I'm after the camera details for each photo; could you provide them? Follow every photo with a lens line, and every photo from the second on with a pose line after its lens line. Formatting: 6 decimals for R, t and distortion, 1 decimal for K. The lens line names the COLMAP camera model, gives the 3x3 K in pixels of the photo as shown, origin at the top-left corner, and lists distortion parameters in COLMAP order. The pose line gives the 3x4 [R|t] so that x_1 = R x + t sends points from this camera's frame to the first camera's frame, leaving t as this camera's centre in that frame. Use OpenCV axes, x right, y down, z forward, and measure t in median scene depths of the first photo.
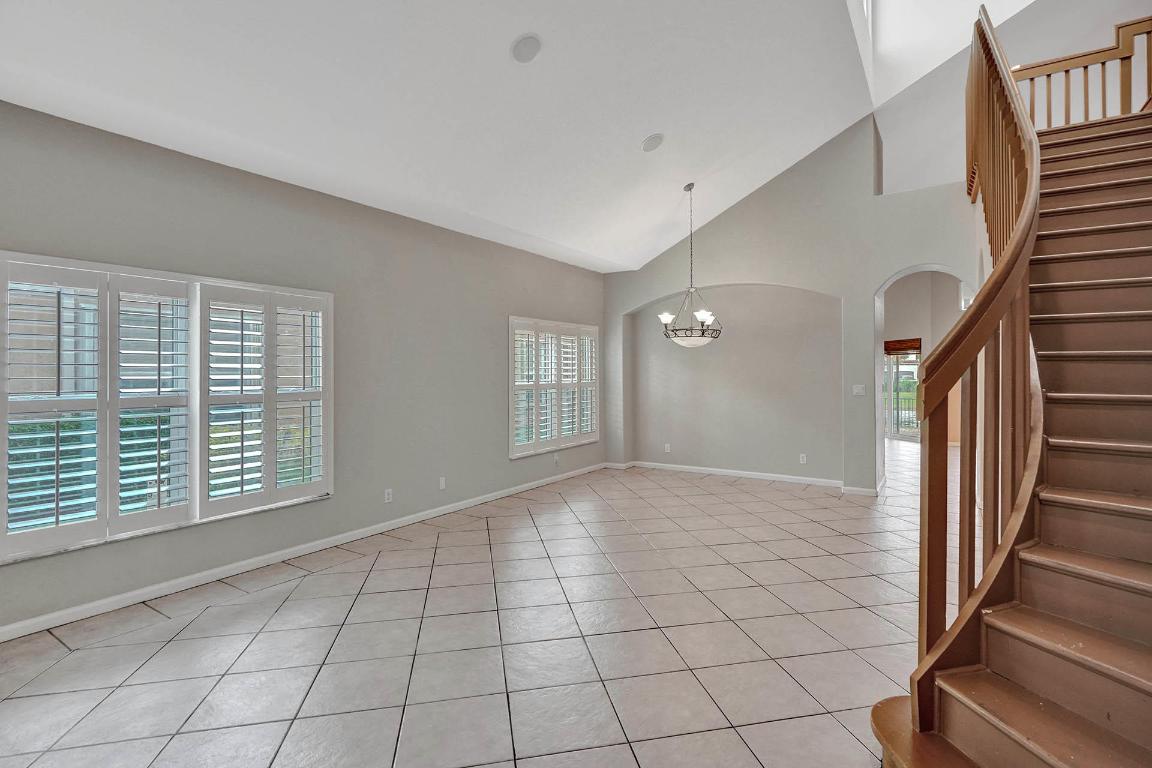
lens RADIAL K [[537.4, 0, 583.6], [0, 537.4, 370.9], [0, 0, 1]] dist [-0.007901, 0.002555]
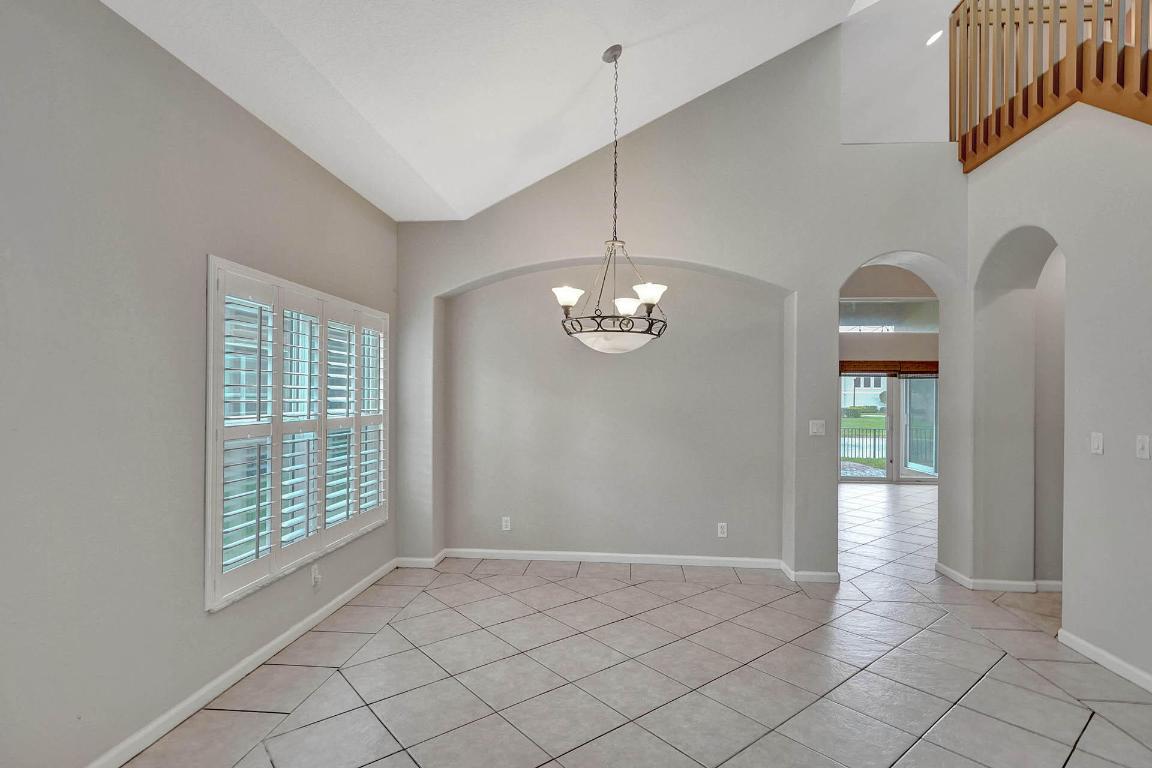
lens RADIAL K [[574.4, 0, 578.2], [0, 574.4, 395.8], [0, 0, 1]] dist [-0.002979, -0.002361]
pose [[0.888467, 0.010593, 0.458818, -0.082701], [-0.011582, 0.999933, -0.000658, -0.000705], [-0.458795, -0.004730, 0.888530, 0.458715]]
